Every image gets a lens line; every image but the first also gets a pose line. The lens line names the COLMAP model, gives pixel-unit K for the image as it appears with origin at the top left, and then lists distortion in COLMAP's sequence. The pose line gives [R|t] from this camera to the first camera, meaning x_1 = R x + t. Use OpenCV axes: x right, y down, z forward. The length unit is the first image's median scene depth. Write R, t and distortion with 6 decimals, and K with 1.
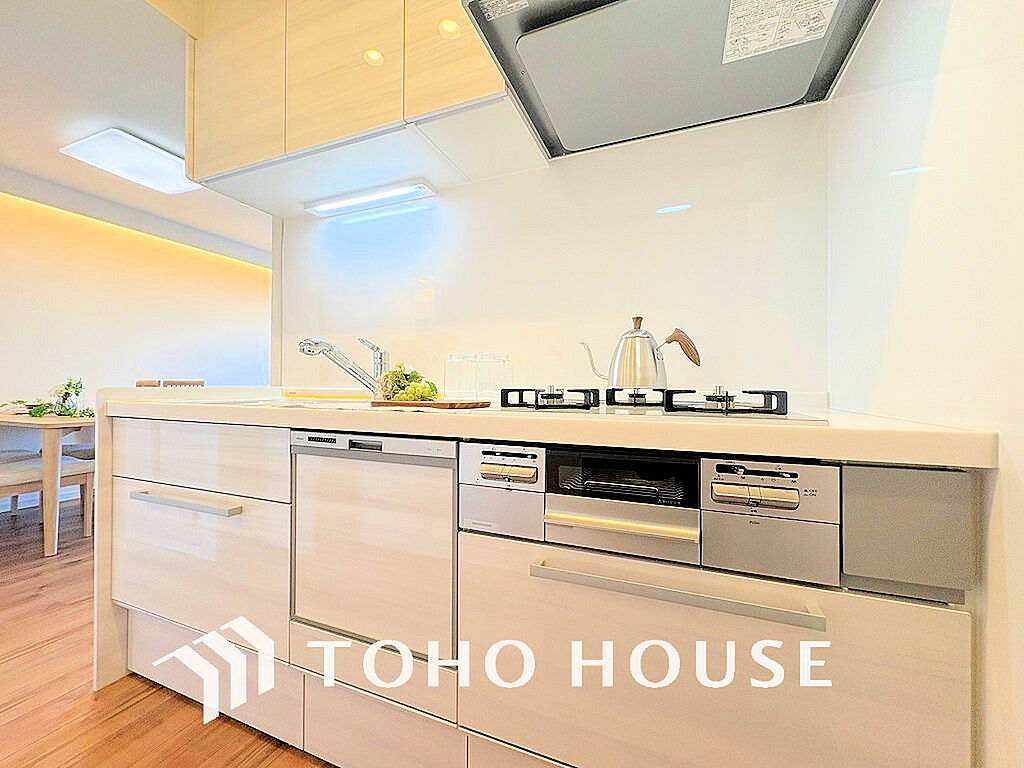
lens RADIAL K [[409.5, 0, 517.0], [0, 409.5, 374.9], [0, 0, 1]] dist [-0.000489, -0.000401]
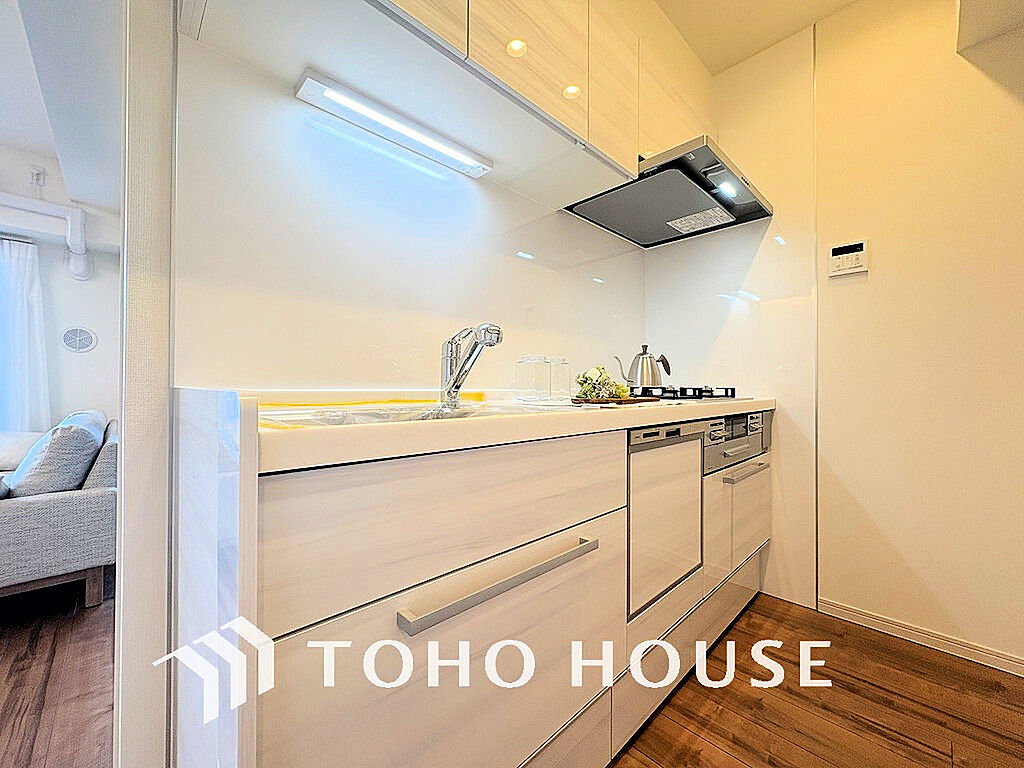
lens RADIAL K [[409.5, 0, 513.0], [0, 409.5, 383.2], [0, 0, 1]] dist [-0.000489, -0.000401]
pose [[0.415906, 0.009014, 0.909363, -0.584131], [-0.015745, 0.999872, -0.002711, 0.010818], [-0.909271, -0.013190, 0.415994, 0.320203]]
